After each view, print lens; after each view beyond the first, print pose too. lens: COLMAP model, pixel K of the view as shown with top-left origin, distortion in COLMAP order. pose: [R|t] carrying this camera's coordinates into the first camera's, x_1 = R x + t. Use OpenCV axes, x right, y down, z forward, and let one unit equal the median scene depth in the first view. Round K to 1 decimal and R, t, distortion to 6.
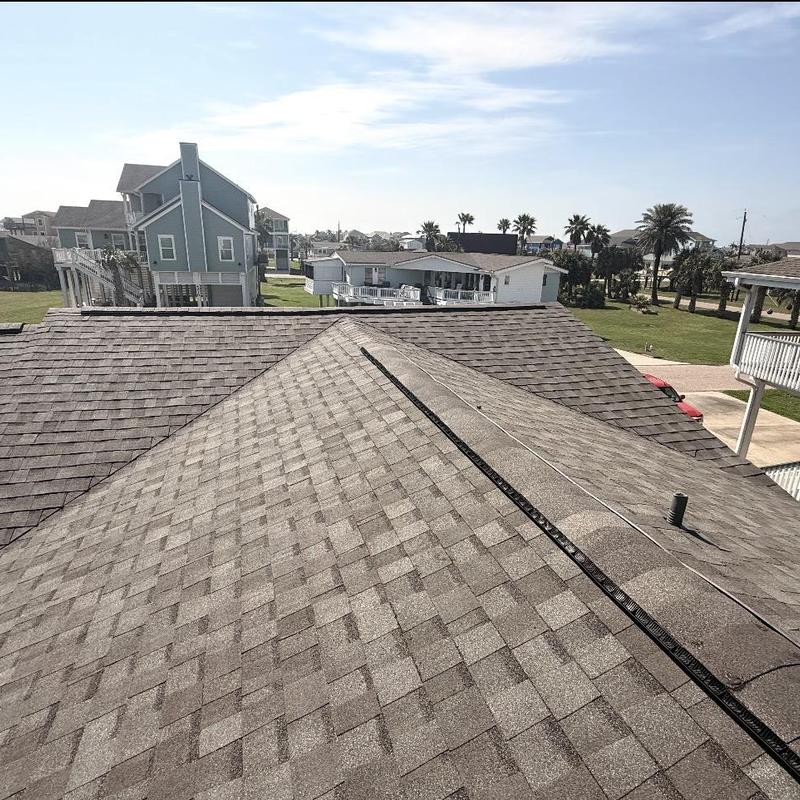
lens RADIAL K [[493.5, 0, 400.0], [0, 493.5, 400.0], [0, 0, 1]] dist [0.000080, 0.000423]
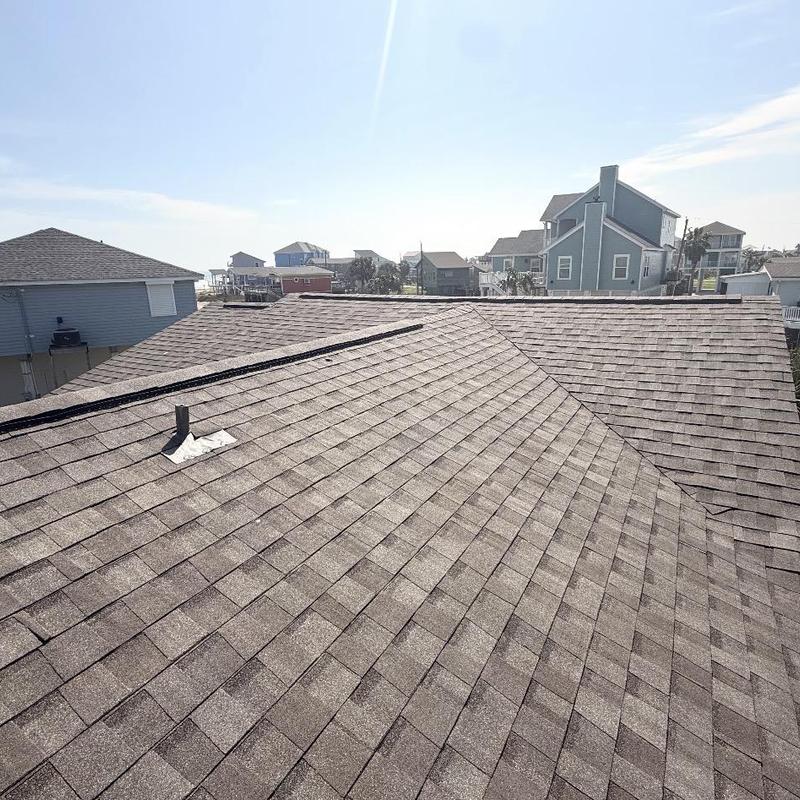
lens RADIAL K [[499.1, 0, 400.0], [0, 499.1, 400.0], [0, 0, 1]] dist [-0.001712, 0.001209]
pose [[0.676196, 0.148766, -0.721545, 0.694987], [-0.184192, 0.982434, 0.029940, 0.025466], [0.713325, 0.112658, 0.691719, 0.237799]]
